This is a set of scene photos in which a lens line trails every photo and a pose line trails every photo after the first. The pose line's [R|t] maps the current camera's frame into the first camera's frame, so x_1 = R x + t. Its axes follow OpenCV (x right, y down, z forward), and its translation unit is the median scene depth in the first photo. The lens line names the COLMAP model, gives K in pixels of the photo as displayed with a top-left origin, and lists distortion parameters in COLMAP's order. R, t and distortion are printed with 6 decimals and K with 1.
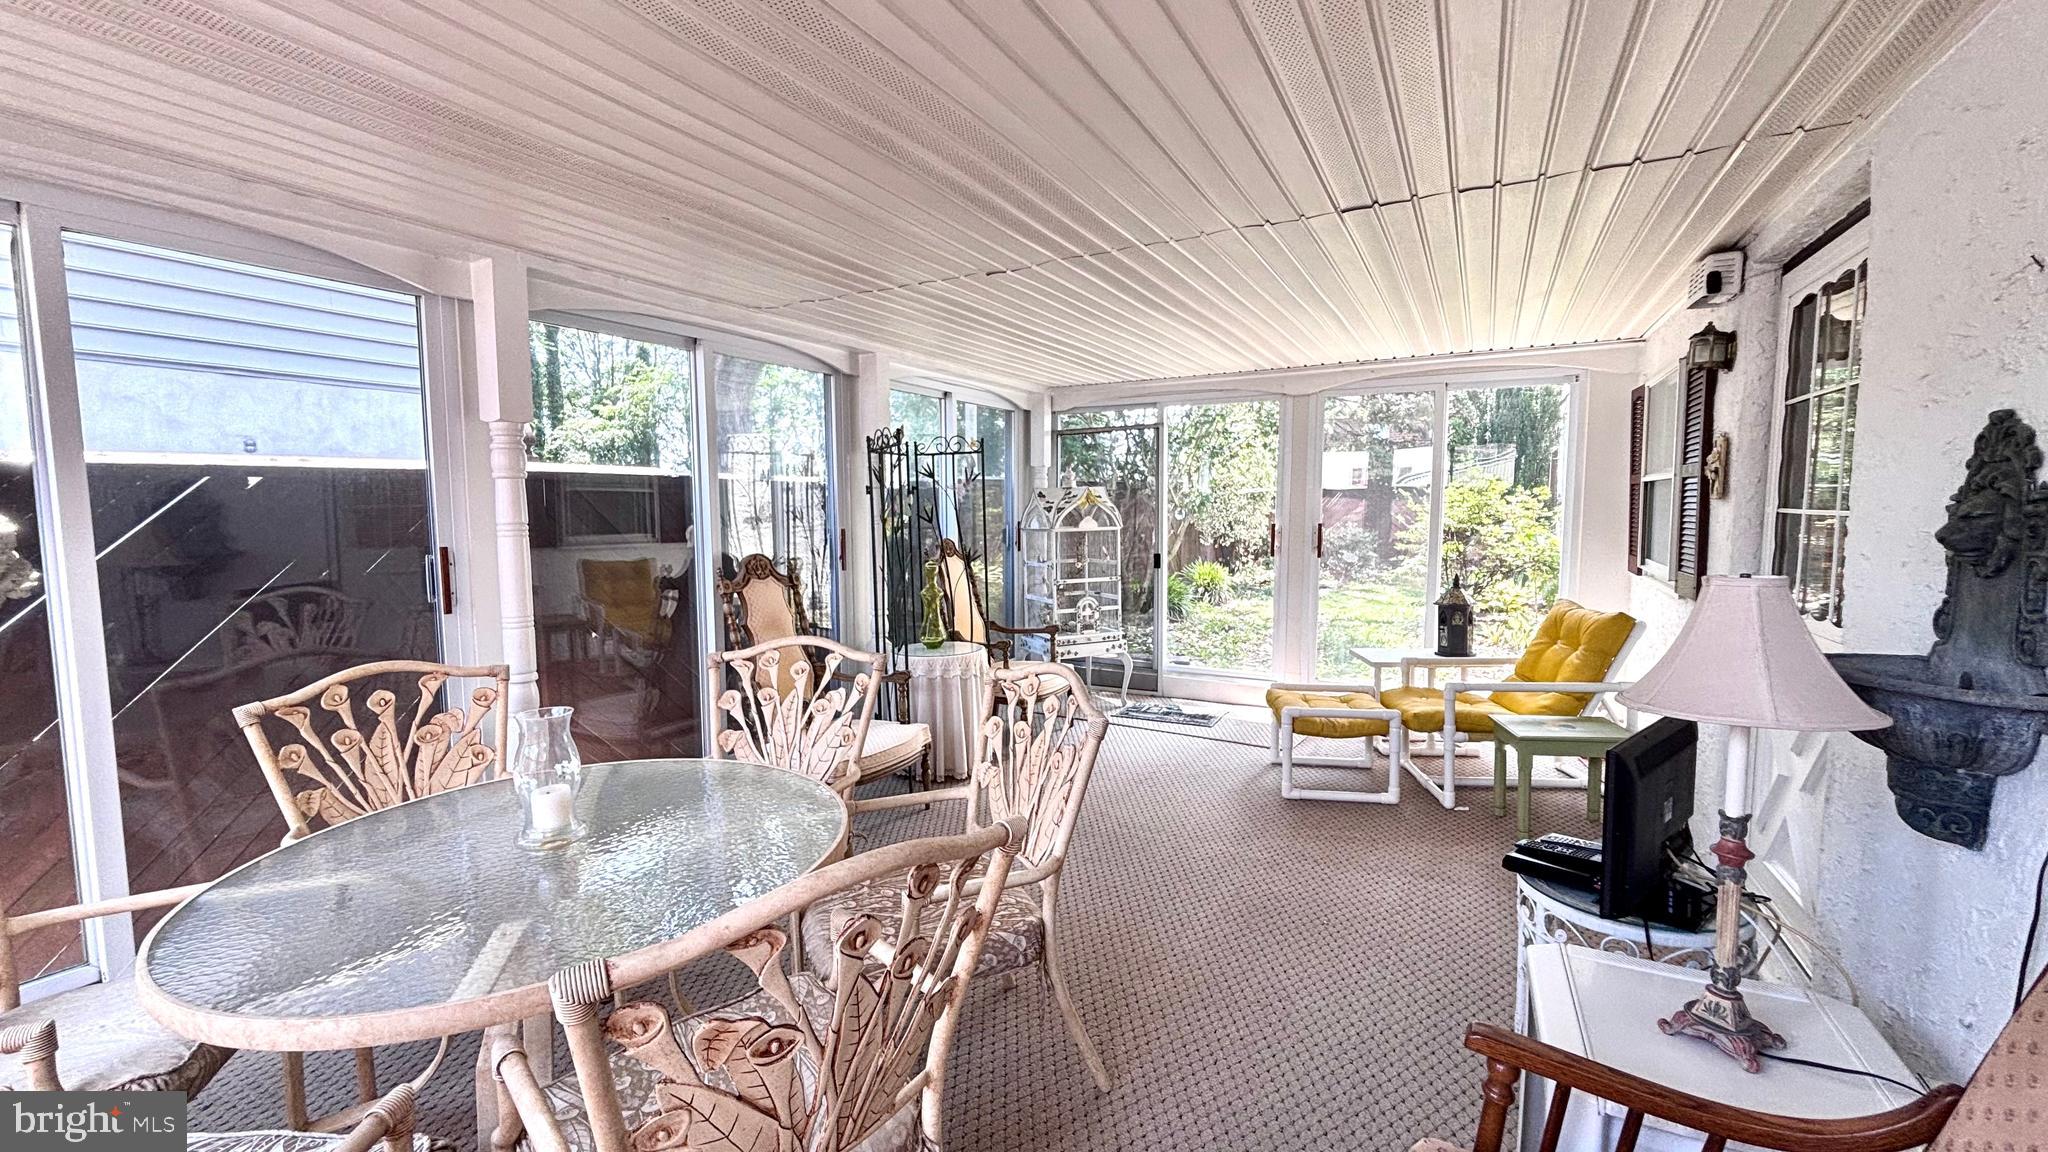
lens RADIAL K [[835.9, 0, 1022.7], [0, 835.9, 579.3], [0, 0, 1]] dist [0.002000, 0.000117]
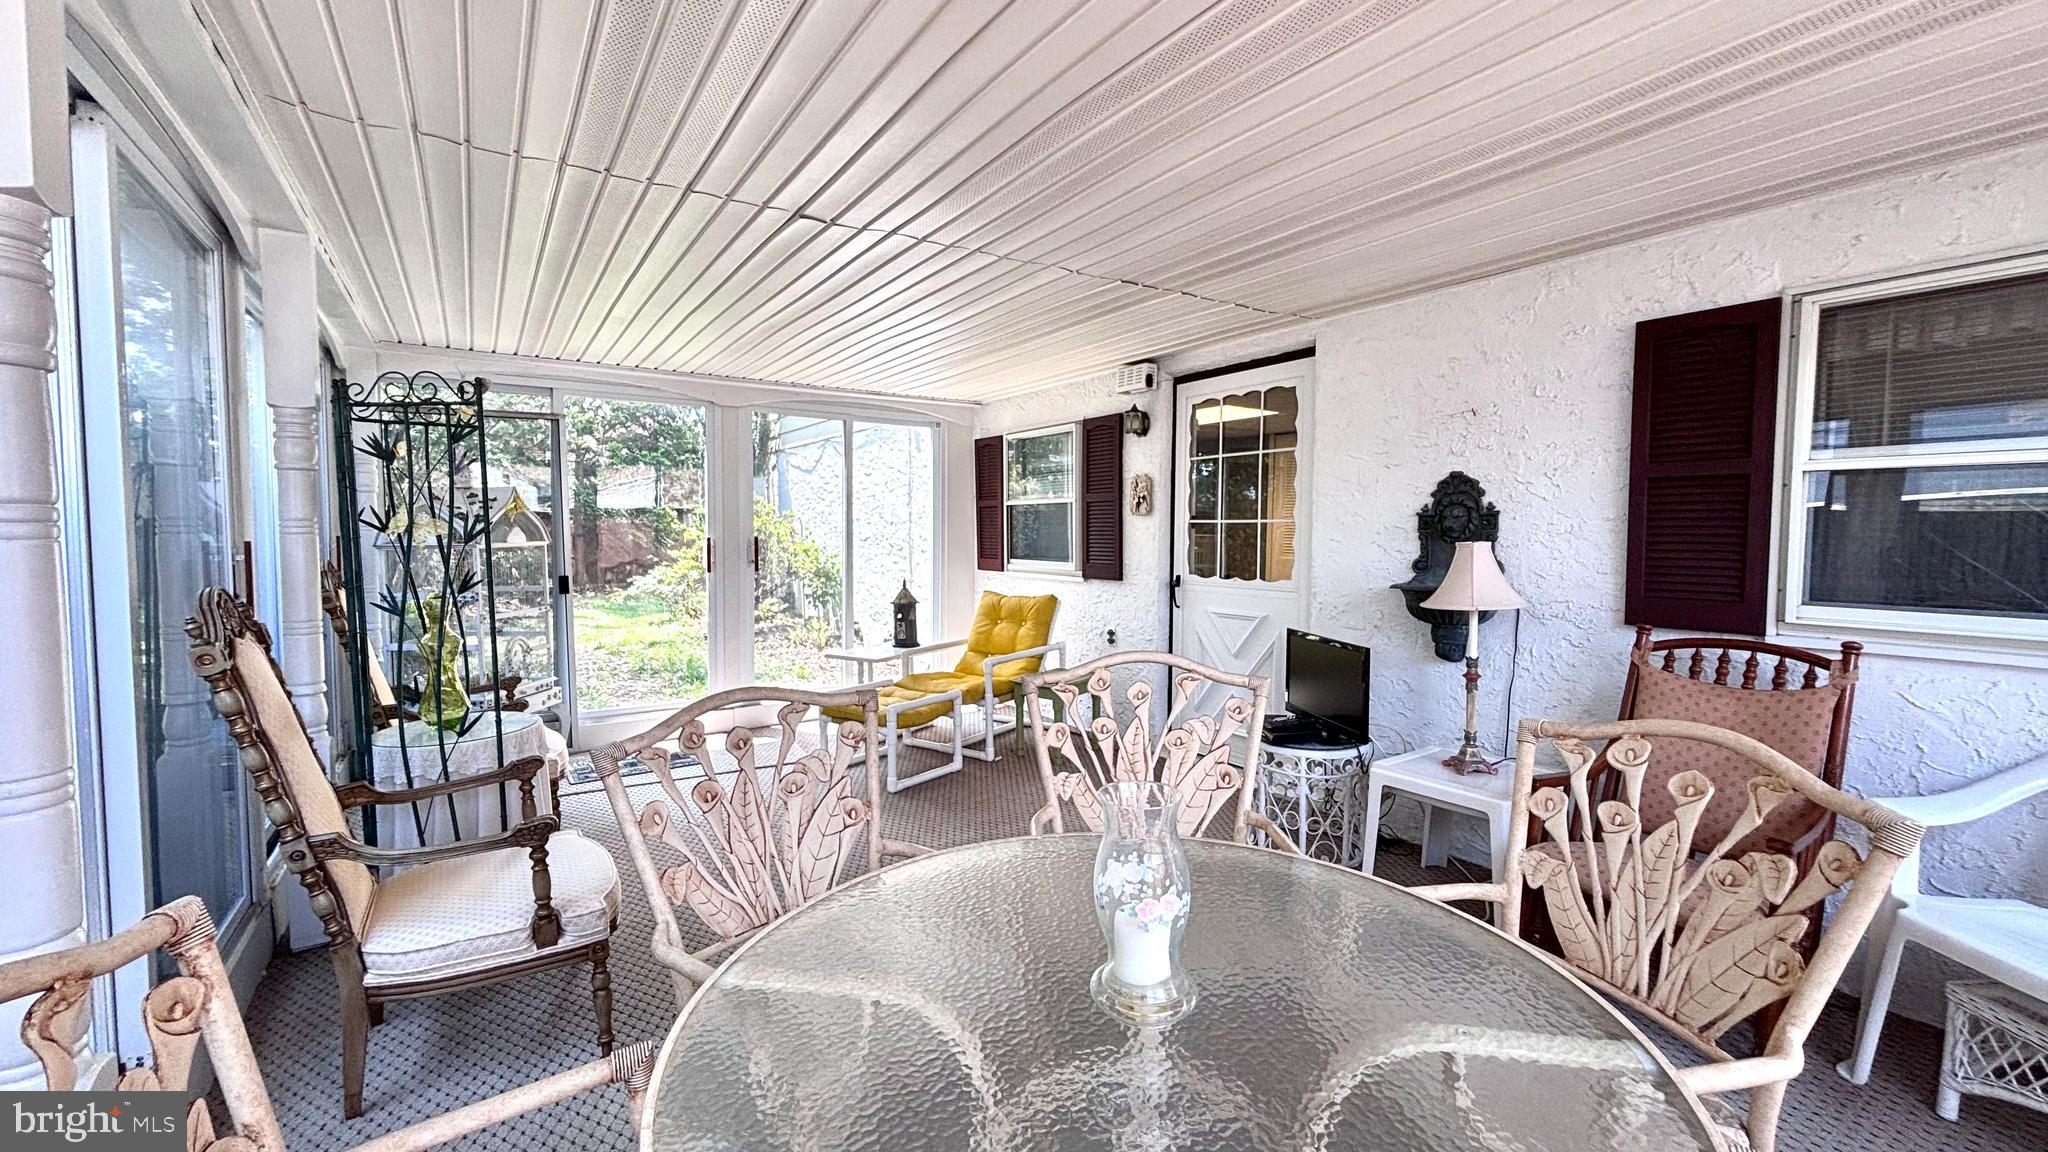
lens RADIAL K [[835.9, 0, 1019.4], [0, 835.9, 571.1], [0, 0, 1]] dist [0.002000, 0.000117]
pose [[0.478406, -0.033670, 0.877493, -0.542926], [0.071567, 0.997435, -0.000746, -0.003519], [-0.875217, 0.063157, 0.479589, 0.353467]]
